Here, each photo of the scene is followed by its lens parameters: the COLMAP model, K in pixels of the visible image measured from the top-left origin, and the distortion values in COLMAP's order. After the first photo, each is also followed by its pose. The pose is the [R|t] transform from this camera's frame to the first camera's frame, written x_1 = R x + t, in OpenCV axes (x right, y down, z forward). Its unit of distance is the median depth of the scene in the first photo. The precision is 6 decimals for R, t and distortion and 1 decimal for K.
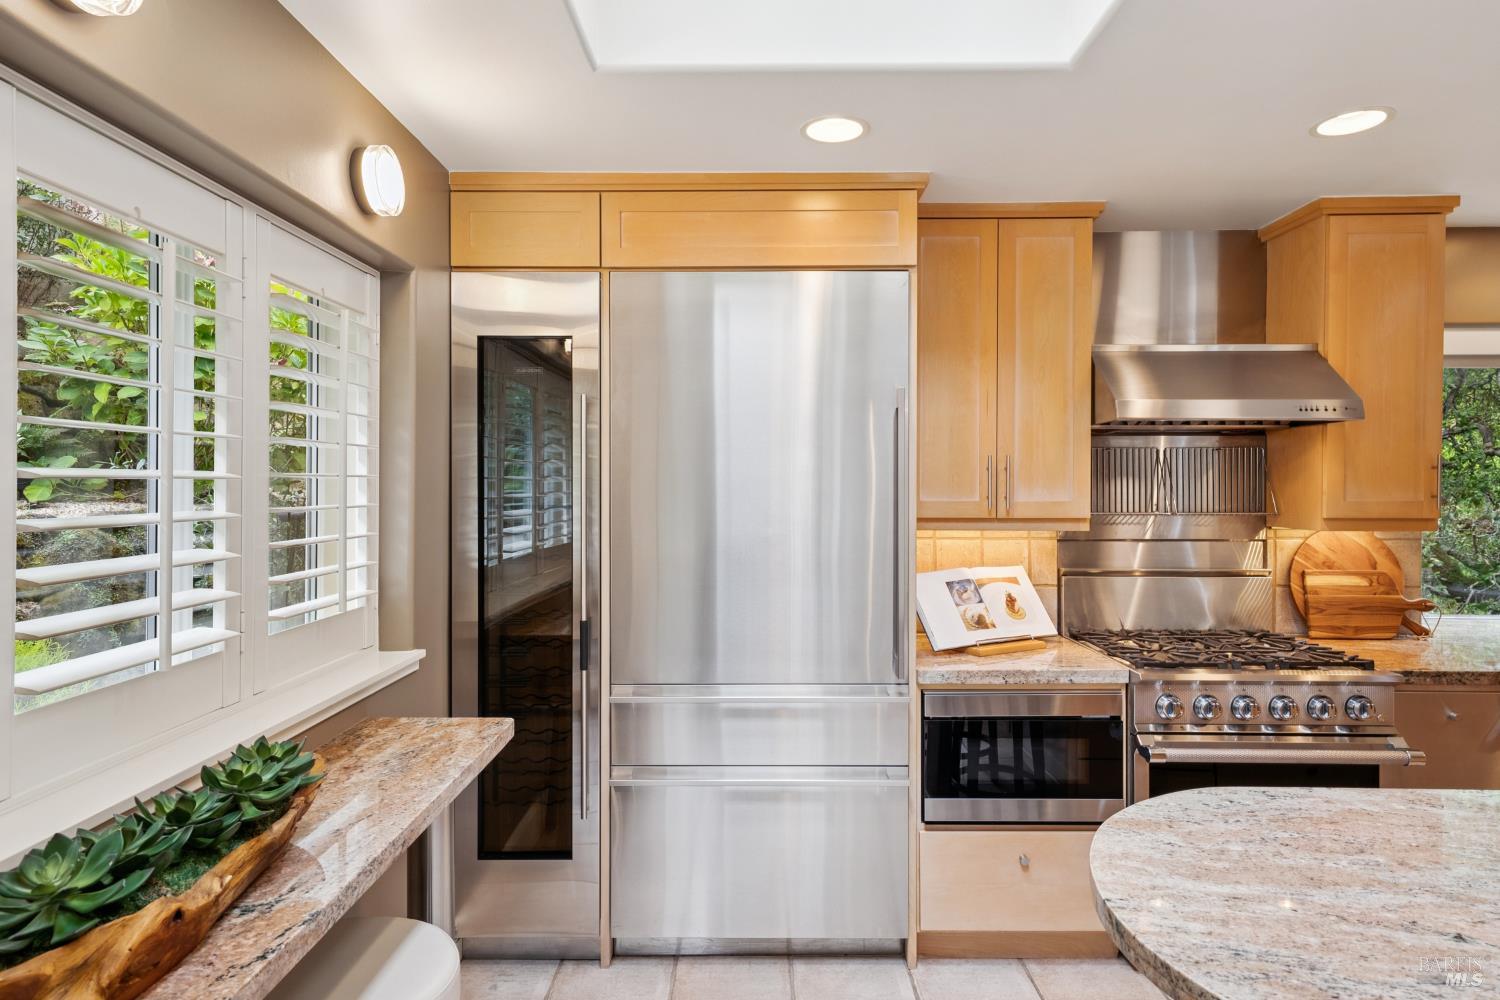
lens RADIAL K [[879.3, 0, 753.5], [0, 879.3, 491.0], [0, 0, 1]] dist [0.020307, 0.001889]
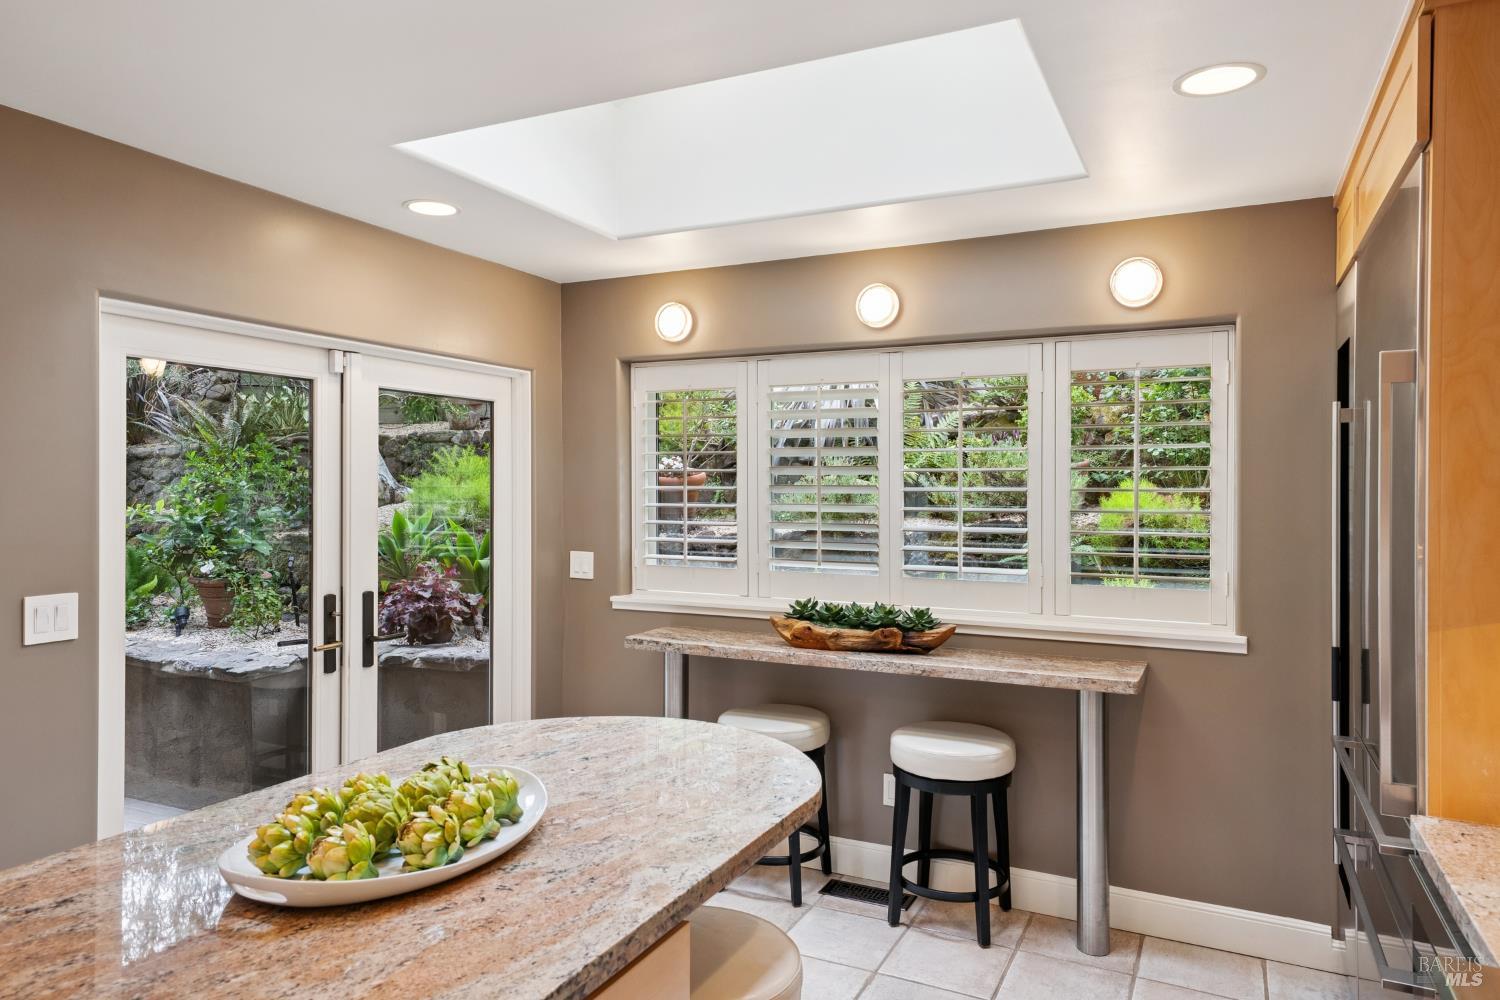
lens RADIAL K [[970.0, 0, 746.9], [0, 970.0, 494.3], [0, 0, 1]] dist [0.030062, 0.000134]
pose [[-0.438324, 0.006659, -0.898793, 0.890296], [-0.009844, 0.999877, 0.012208, -0.016585], [0.898763, 0.014199, -0.438204, 0.797054]]
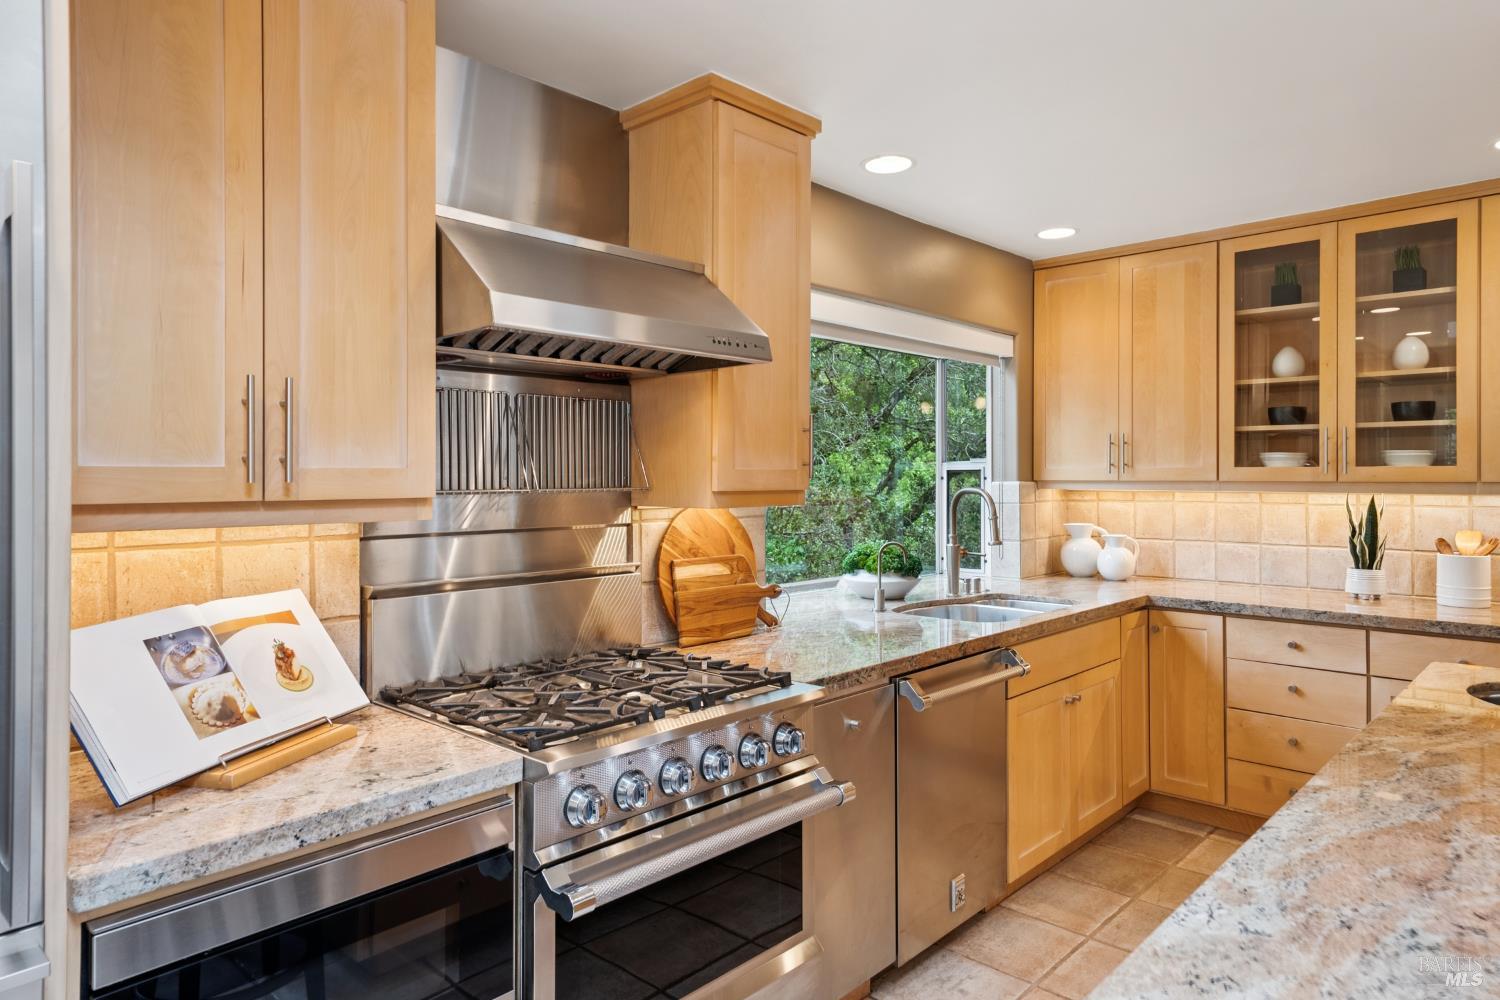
lens RADIAL K [[922.4, 0, 743.0], [0, 922.4, 471.3], [0, 0, 1]] dist [0.017678, 0.003040]
pose [[0.681663, 0.001455, 0.731665, 0.074416], [0.008985, 0.999906, -0.010359, 0.021498], [-0.731612, 0.013636, 0.681585, 0.435967]]
